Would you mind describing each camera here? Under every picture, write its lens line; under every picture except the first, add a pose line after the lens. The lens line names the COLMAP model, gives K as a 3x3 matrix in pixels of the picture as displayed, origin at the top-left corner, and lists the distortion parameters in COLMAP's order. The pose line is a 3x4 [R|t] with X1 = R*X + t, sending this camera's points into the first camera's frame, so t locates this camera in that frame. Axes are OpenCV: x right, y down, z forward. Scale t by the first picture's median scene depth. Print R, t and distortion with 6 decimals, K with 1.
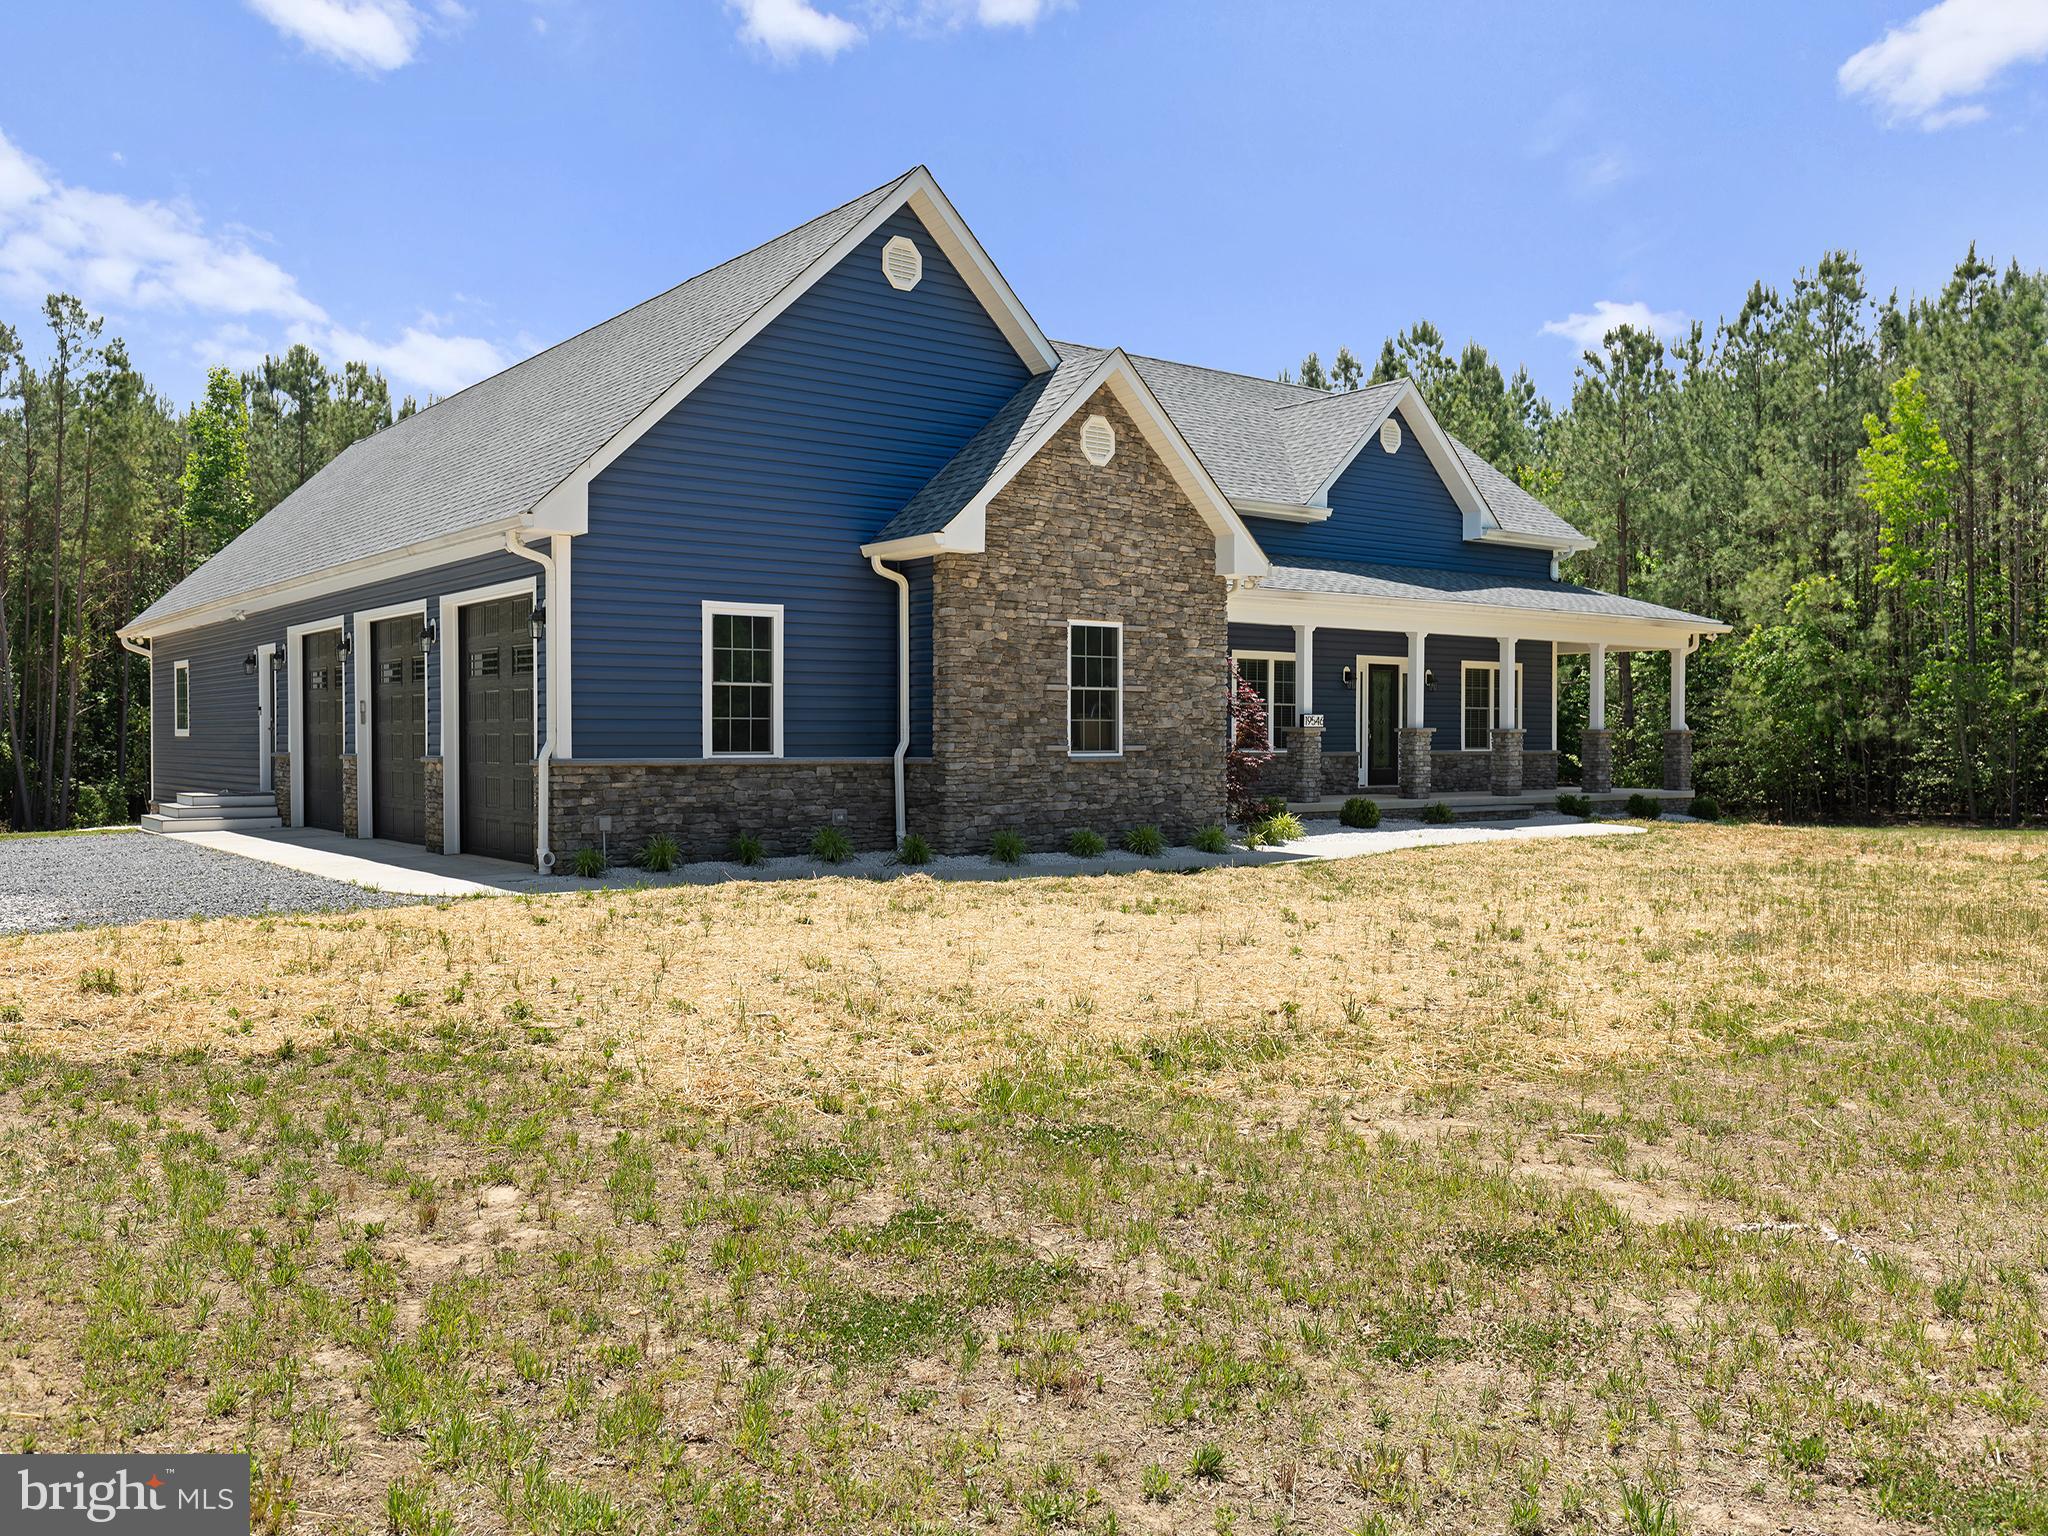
lens RADIAL K [[1681.8, 0, 1027.4], [0, 1681.8, 756.2], [0, 0, 1]] dist [-0.031658, -0.006233]
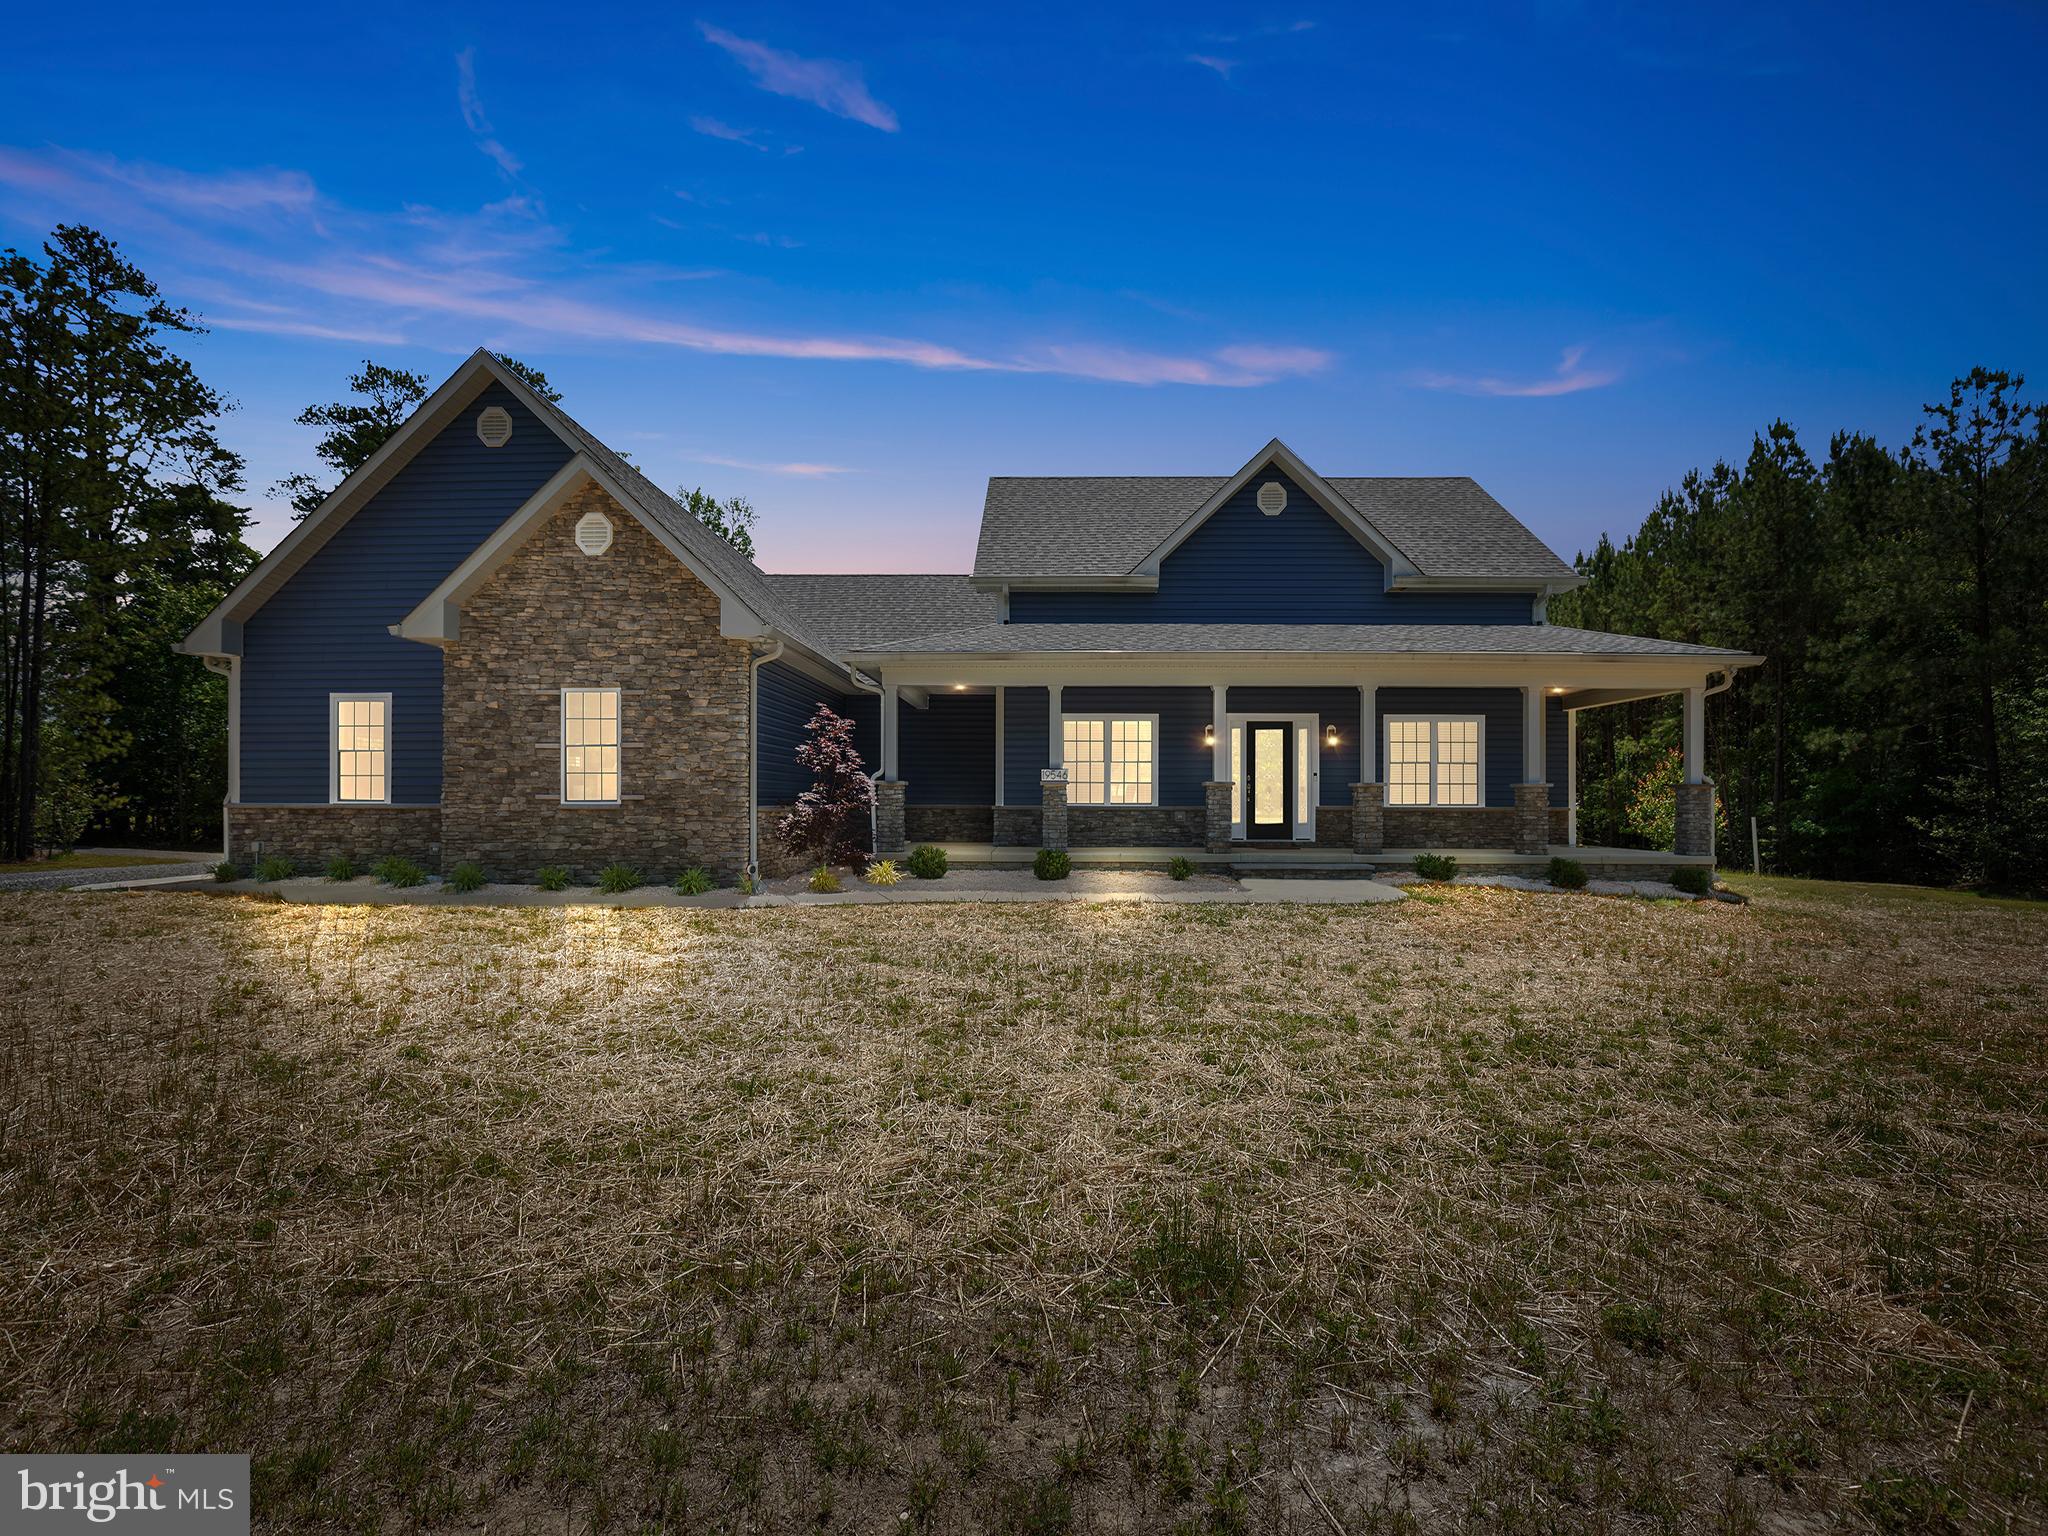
lens RADIAL K [[931.3, 0, 1023.2], [0, 931.3, 788.9], [0, 0, 1]] dist [-0.026293, 0.000272]
pose [[0.771601, -0.009283, -0.636039, 0.689433], [-0.008528, 0.999653, -0.024935, 0.002936], [0.636050, 0.024664, 0.771254, 0.708194]]
